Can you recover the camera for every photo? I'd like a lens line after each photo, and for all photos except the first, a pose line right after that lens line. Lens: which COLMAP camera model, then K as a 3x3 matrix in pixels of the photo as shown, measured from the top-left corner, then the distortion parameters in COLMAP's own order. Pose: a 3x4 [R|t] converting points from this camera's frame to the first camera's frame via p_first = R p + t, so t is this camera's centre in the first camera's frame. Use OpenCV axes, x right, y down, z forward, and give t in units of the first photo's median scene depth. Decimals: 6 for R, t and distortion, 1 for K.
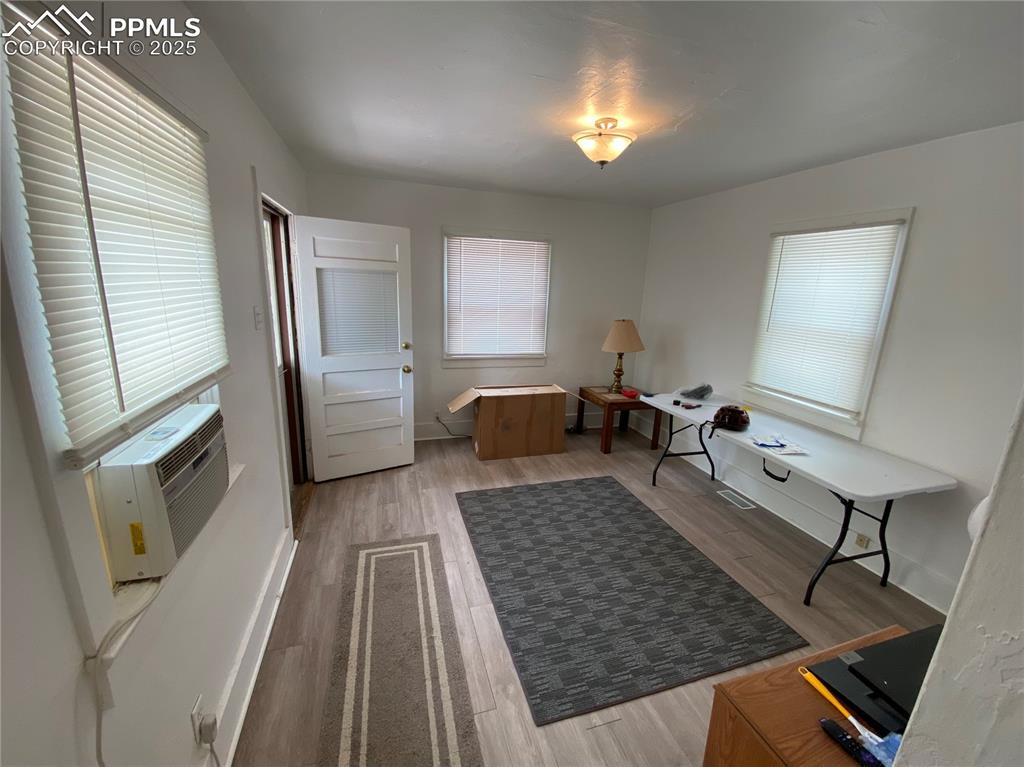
lens RADIAL K [[415.6, 0, 512.8], [0, 415.6, 377.8], [0, 0, 1]] dist [0.015388, -0.018939]
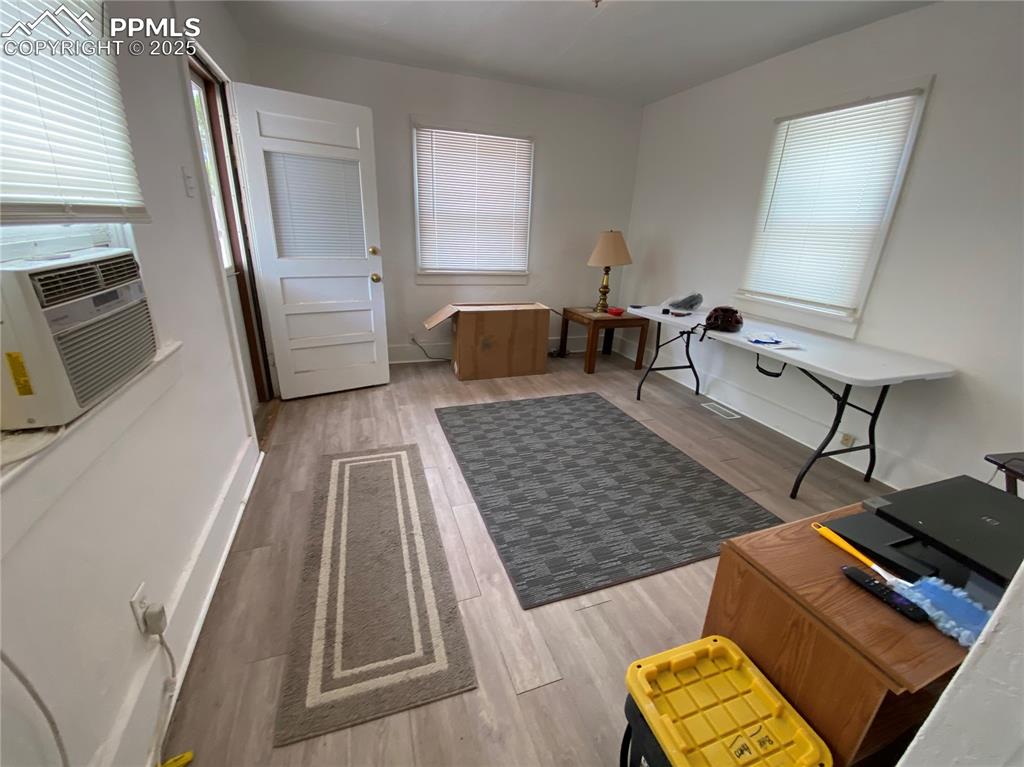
lens RADIAL K [[415.6, 0, 512.8], [0, 415.6, 377.8], [0, 0, 1]] dist [0.015388, -0.018939]
pose [[0.998758, -0.013461, 0.047978, -0.004177], [0.007440, 0.992314, 0.123524, 0.122096], [-0.049272, -0.123014, 0.991181, 0.074963]]
